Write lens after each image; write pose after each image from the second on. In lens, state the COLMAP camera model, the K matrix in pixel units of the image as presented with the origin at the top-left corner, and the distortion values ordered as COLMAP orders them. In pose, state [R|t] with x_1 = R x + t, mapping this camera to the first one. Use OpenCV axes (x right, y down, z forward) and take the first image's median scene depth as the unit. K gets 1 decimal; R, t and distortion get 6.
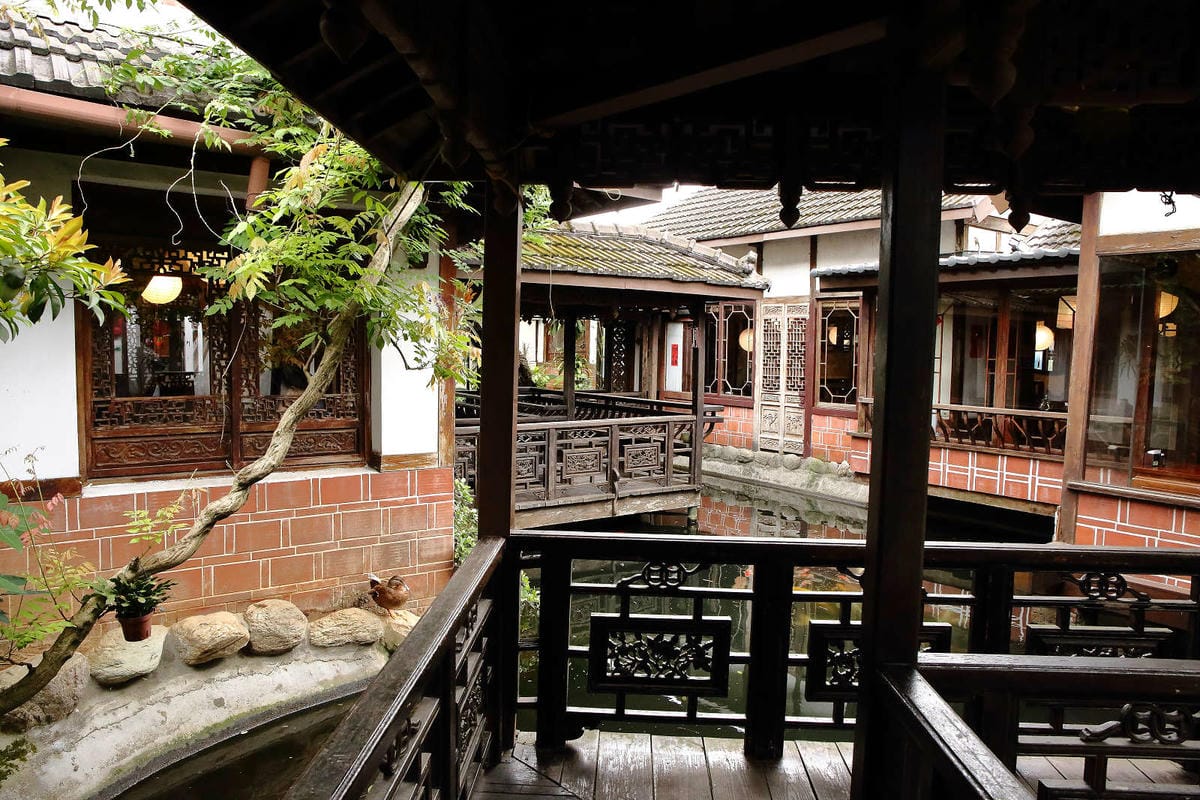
lens RADIAL K [[826.7, 0, 601.5], [0, 826.7, 366.0], [0, 0, 1]] dist [-0.098089, 0.003061]
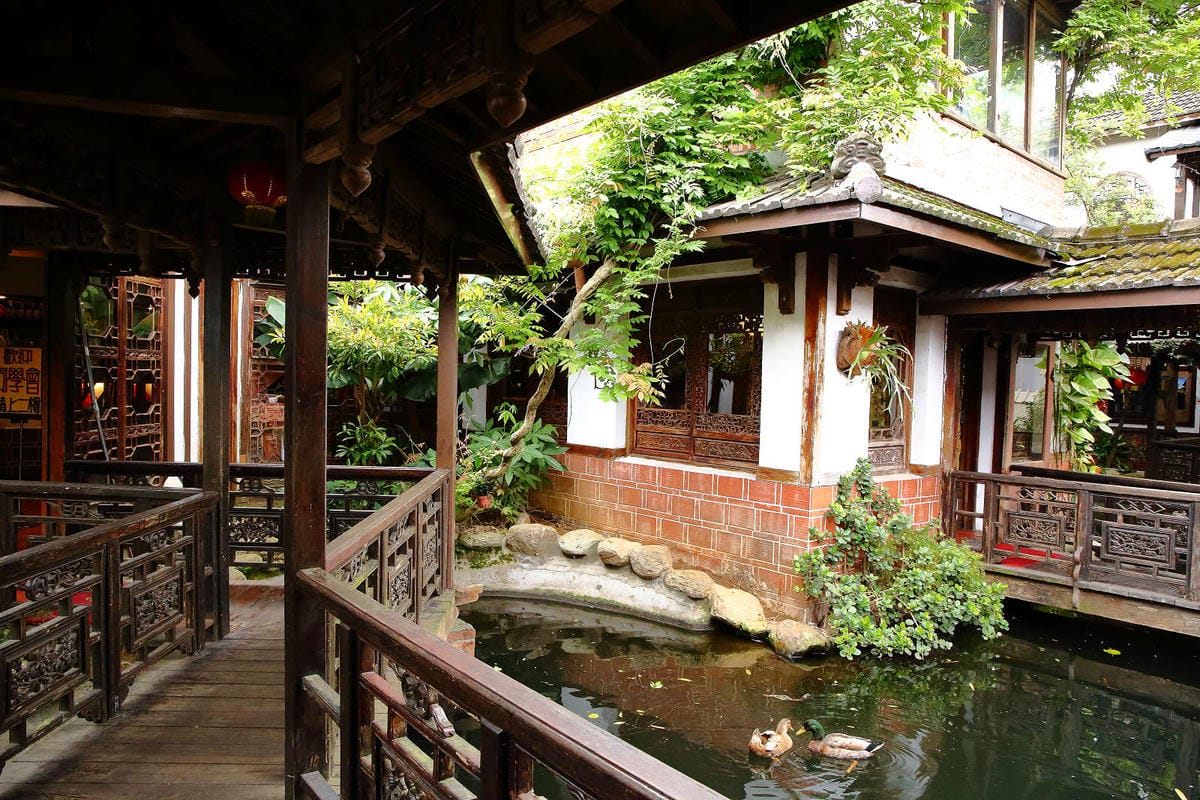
lens RADIAL K [[812.1, 0, 600.0], [0, 812.1, 400.0], [0, 0, 1]] dist [-0.111121, 0.084082]
pose [[0.053817, 0.016056, -0.998422, 0.940308], [-0.049178, 0.998700, 0.013410, 0.003786], [0.997339, 0.048379, 0.054536, 0.686198]]
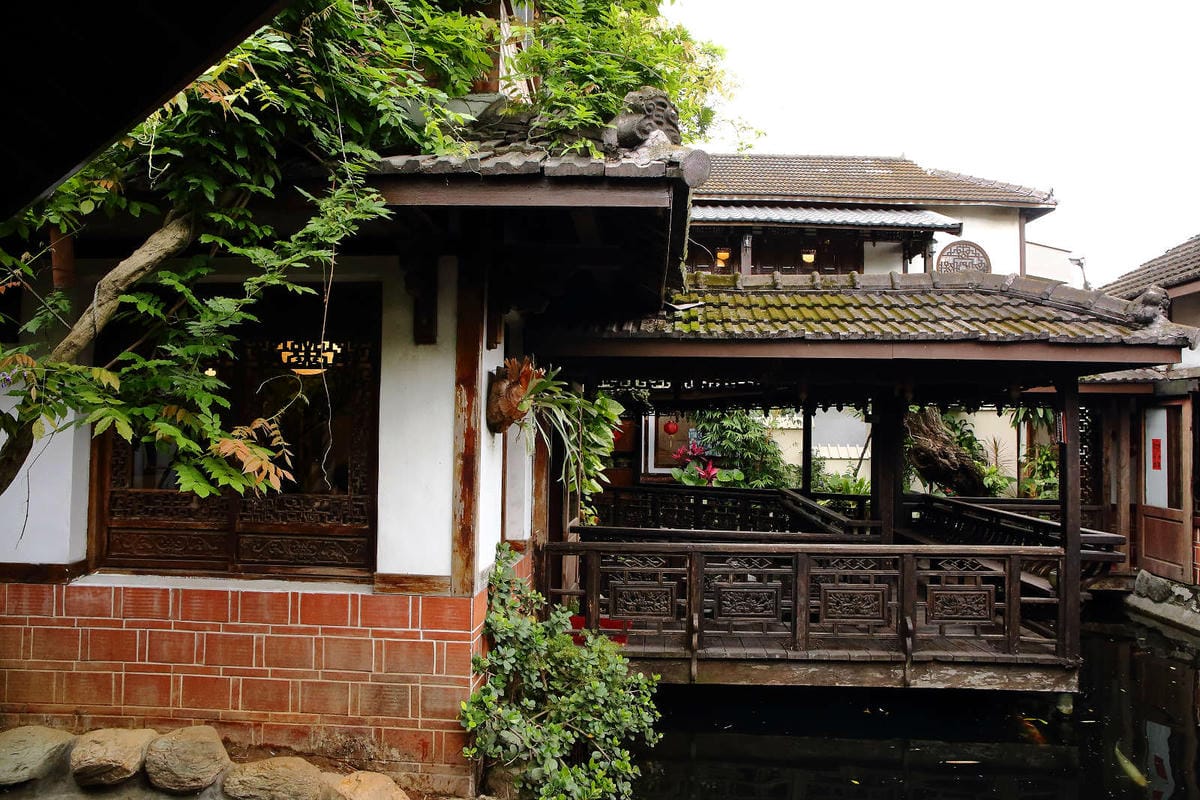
lens RADIAL K [[812.1, 0, 600.0], [0, 812.1, 400.0], [0, 0, 1]] dist [-0.111121, 0.084082]
pose [[0.767845, -0.029533, -0.639955, 0.416908], [-0.019065, 0.997441, -0.068906, -0.012107], [0.640352, 0.065110, 0.765317, 0.519230]]
